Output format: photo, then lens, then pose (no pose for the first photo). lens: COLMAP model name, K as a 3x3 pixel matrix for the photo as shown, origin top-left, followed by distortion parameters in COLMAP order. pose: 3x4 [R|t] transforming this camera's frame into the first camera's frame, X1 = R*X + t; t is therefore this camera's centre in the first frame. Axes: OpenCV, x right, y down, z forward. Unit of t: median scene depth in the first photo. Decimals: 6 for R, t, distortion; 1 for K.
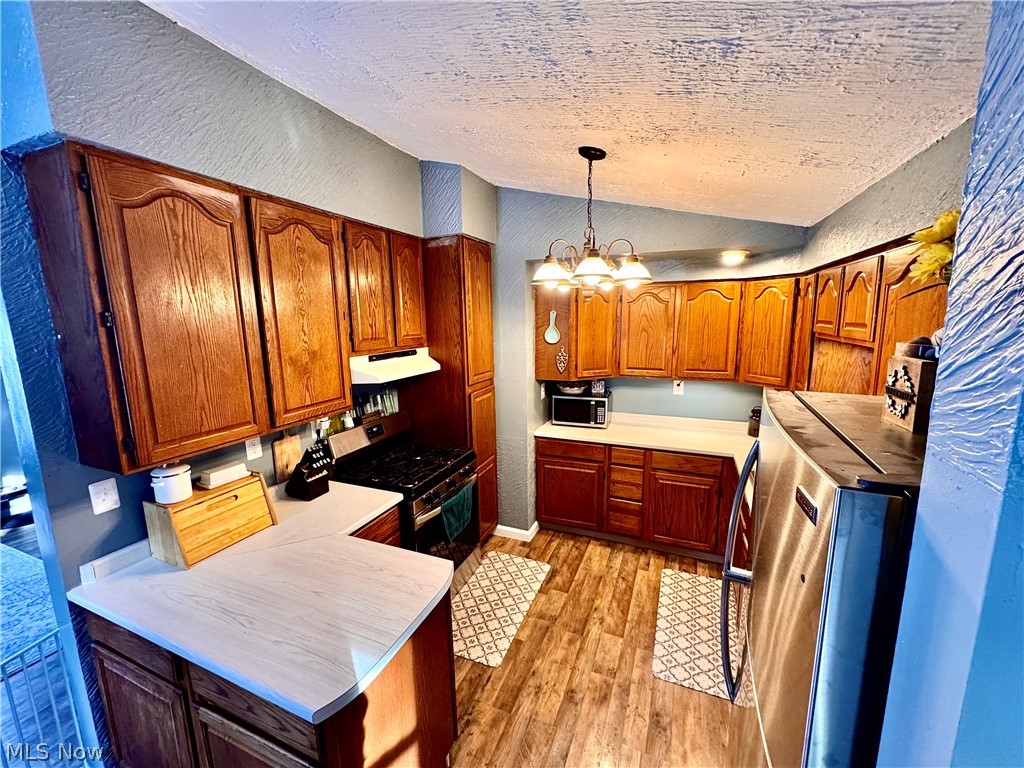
lens RADIAL K [[410.1, 0, 513.1], [0, 410.1, 382.9], [0, 0, 1]] dist [-0.002949, -0.000195]
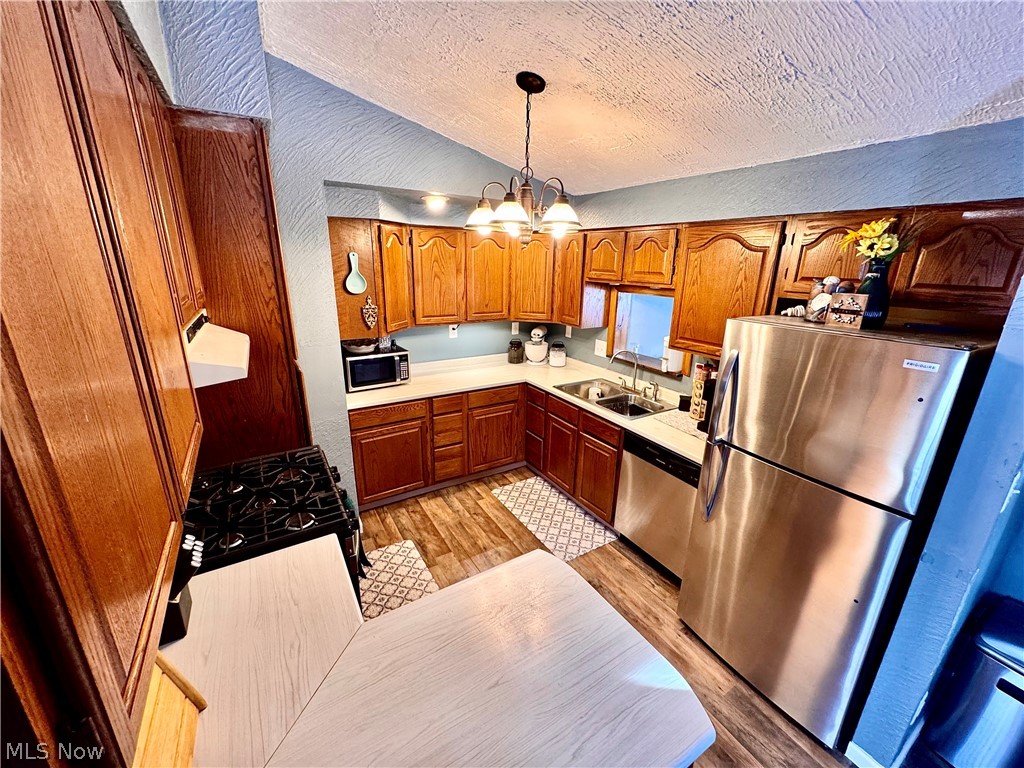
lens RADIAL K [[410.1, 0, 513.1], [0, 410.1, 382.9], [0, 0, 1]] dist [-0.002949, -0.000195]
pose [[0.581483, -0.210796, 0.785775, -0.412446], [0.104452, 0.977200, 0.184853, -0.042638], [-0.806825, -0.025414, 0.590243, 0.274650]]
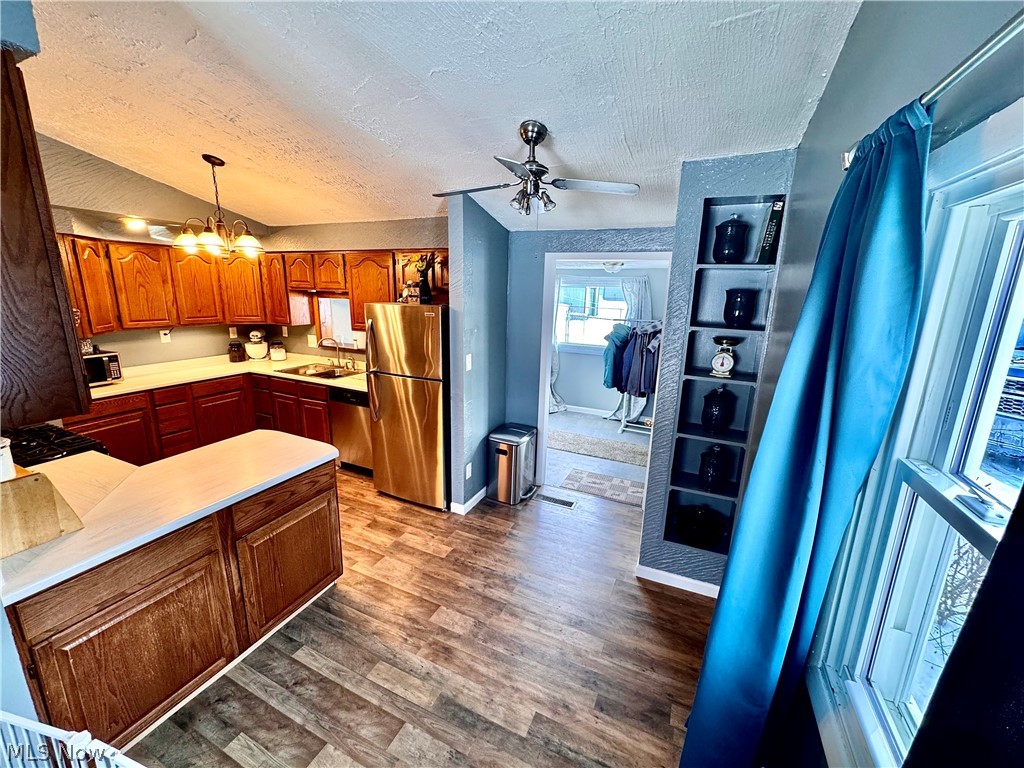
lens RADIAL K [[410.1, 0, 513.1], [0, 410.1, 382.9], [0, 0, 1]] dist [-0.002949, -0.000195]
pose [[0.029417, -0.210545, 0.977141, -0.824816], [0.138028, 0.969055, 0.204647, 0.041793], [-0.989991, 0.128853, 0.057568, -0.036856]]
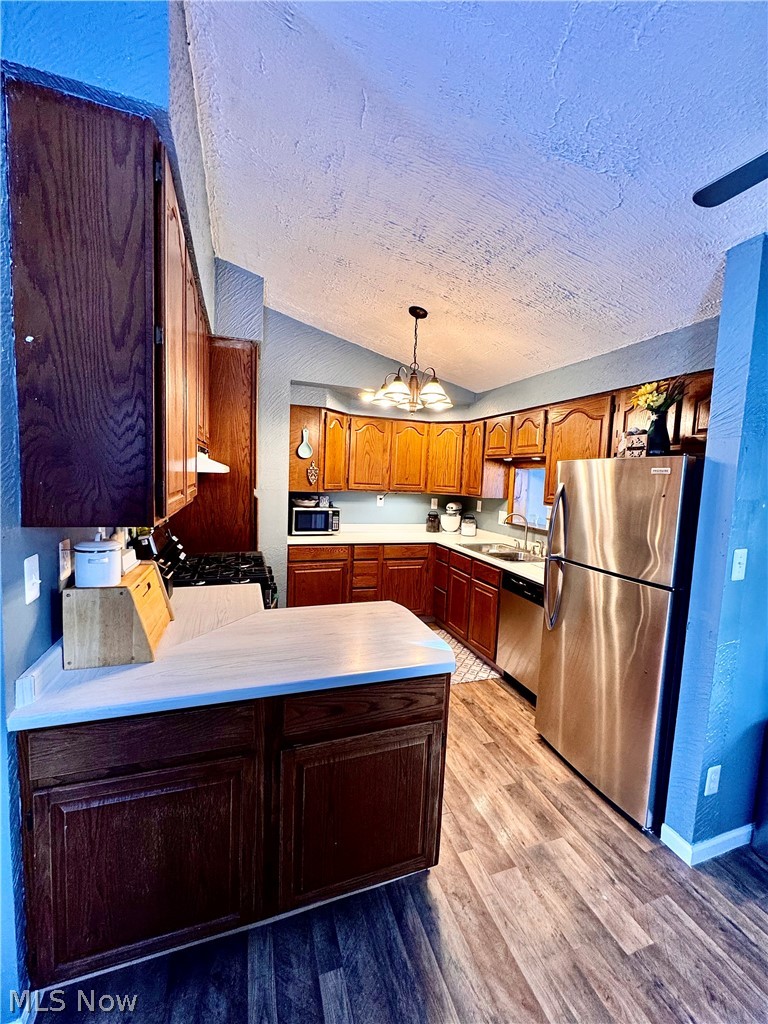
lens RADIAL K [[410.1, 0, 385.3], [0, 410.1, 511.9], [0, 0, 1]] dist [-0.002949, -0.000195]
pose [[0.741780, -0.013884, 0.670500, -0.510800], [0.056176, 0.997558, -0.041491, 0.112765], [-0.668286, 0.068443, 0.740749, 0.032992]]
